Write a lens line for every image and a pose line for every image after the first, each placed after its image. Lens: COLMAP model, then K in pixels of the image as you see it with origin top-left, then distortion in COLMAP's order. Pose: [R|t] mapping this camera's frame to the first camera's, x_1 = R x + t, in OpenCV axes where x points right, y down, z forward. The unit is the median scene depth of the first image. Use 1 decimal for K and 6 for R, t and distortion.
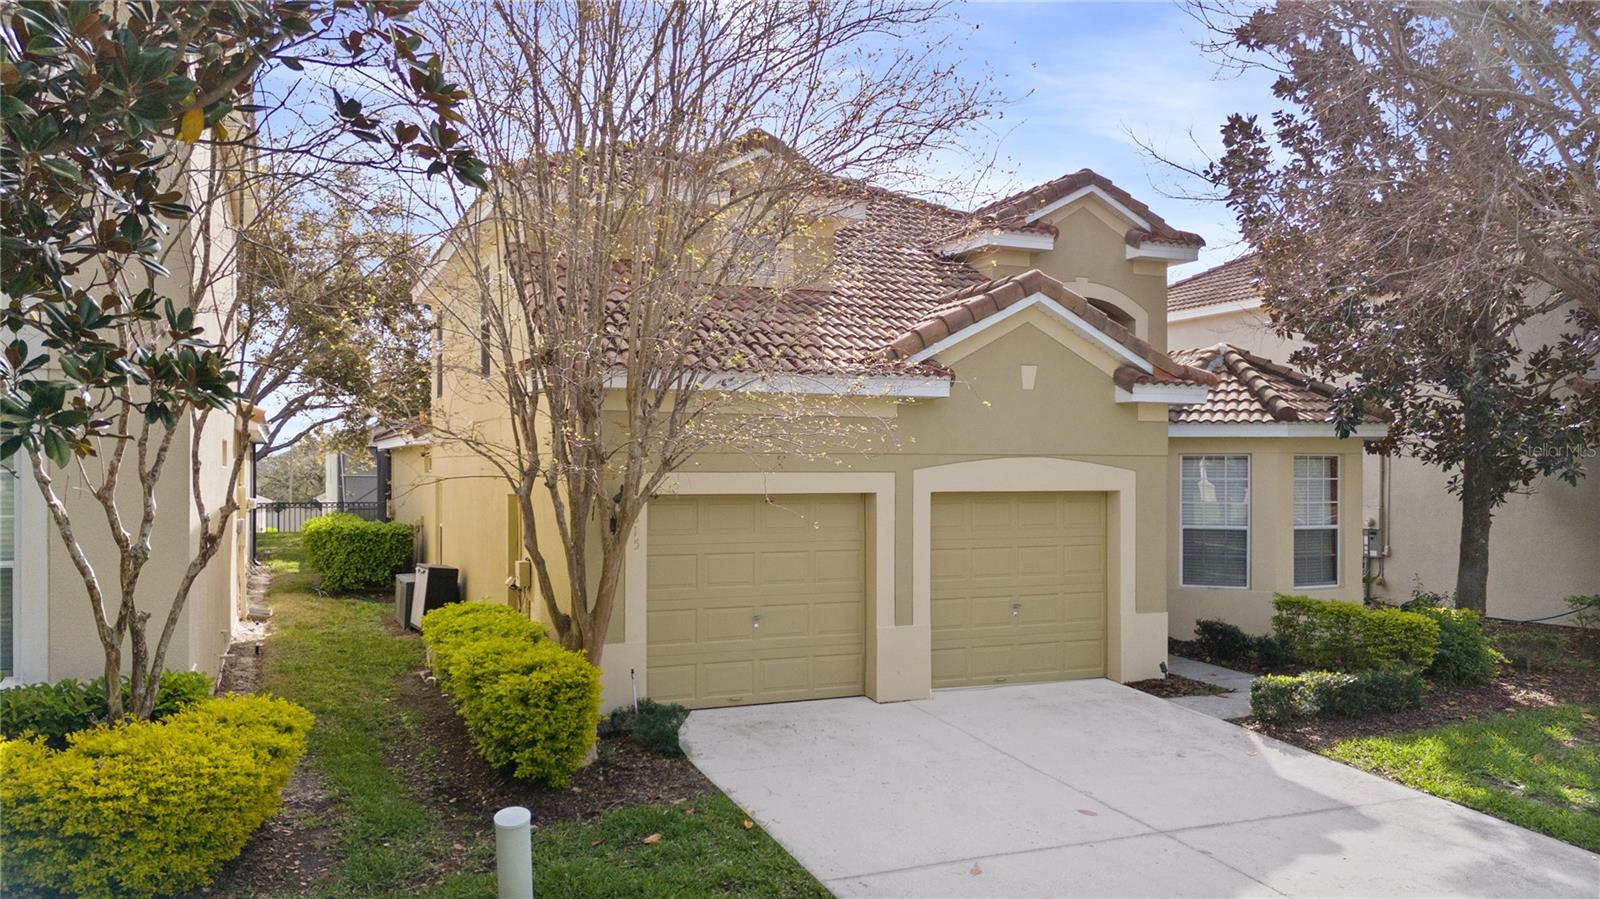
lens RADIAL K [[1173.1, 0, 772.3], [0, 1173.1, 456.3], [0, 0, 1]] dist [0.061018, -0.064961]
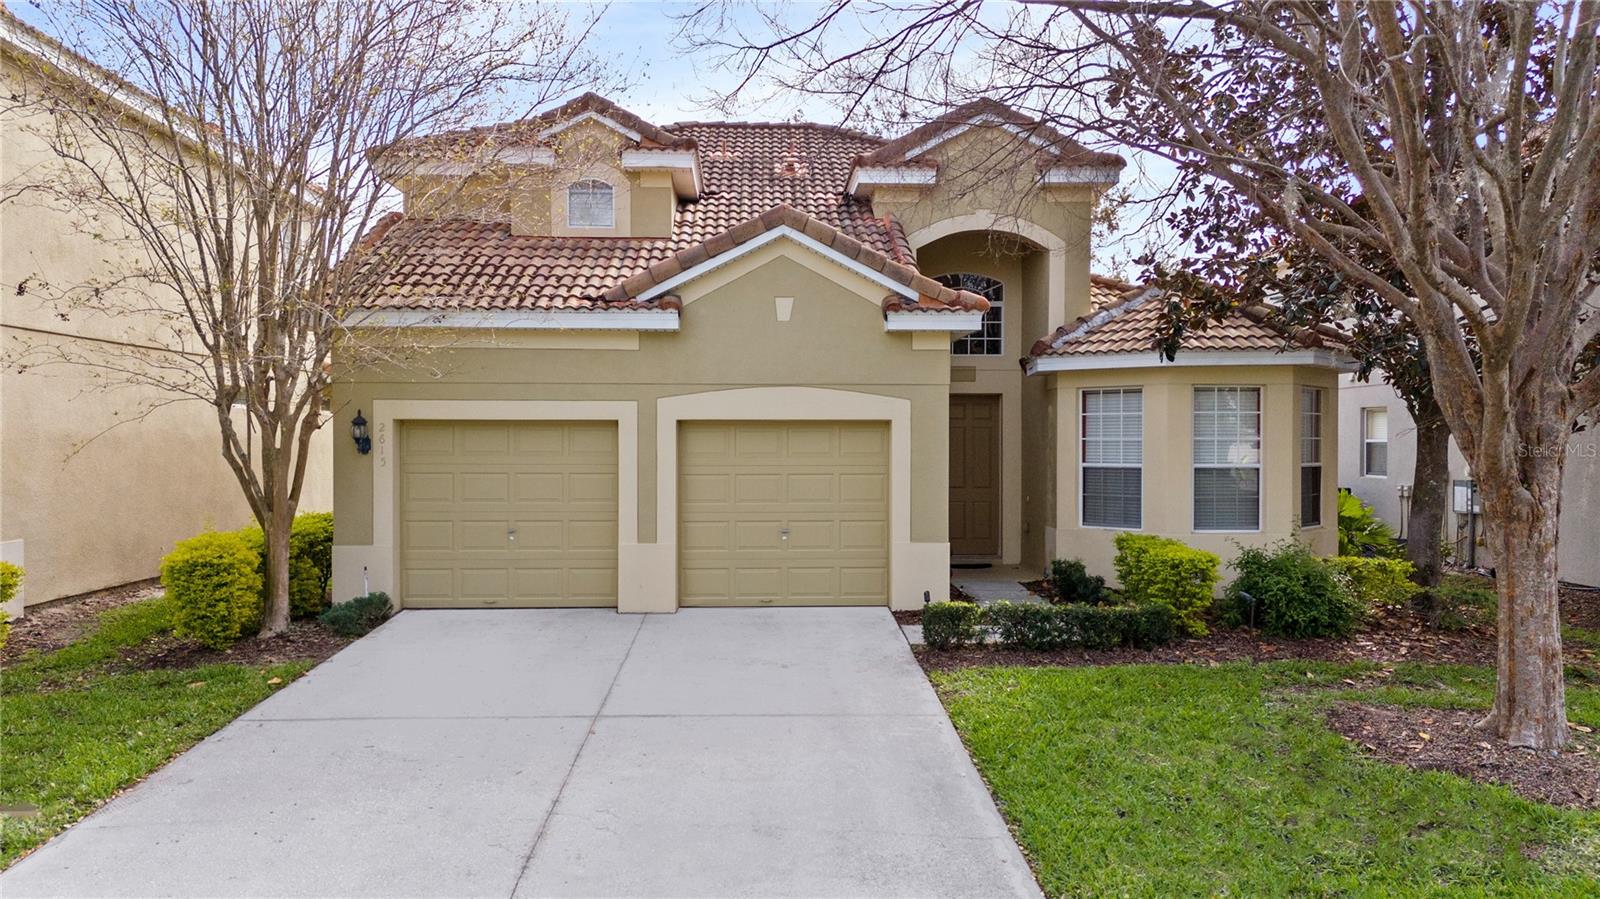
lens RADIAL K [[1173.1, 0, 772.3], [0, 1173.1, 456.3], [0, 0, 1]] dist [0.061018, -0.064961]
pose [[0.941898, 0.001937, -0.335893, 0.574647], [0.005273, 0.999775, 0.020552, 0.042430], [0.335857, -0.021129, 0.941676, 0.026577]]
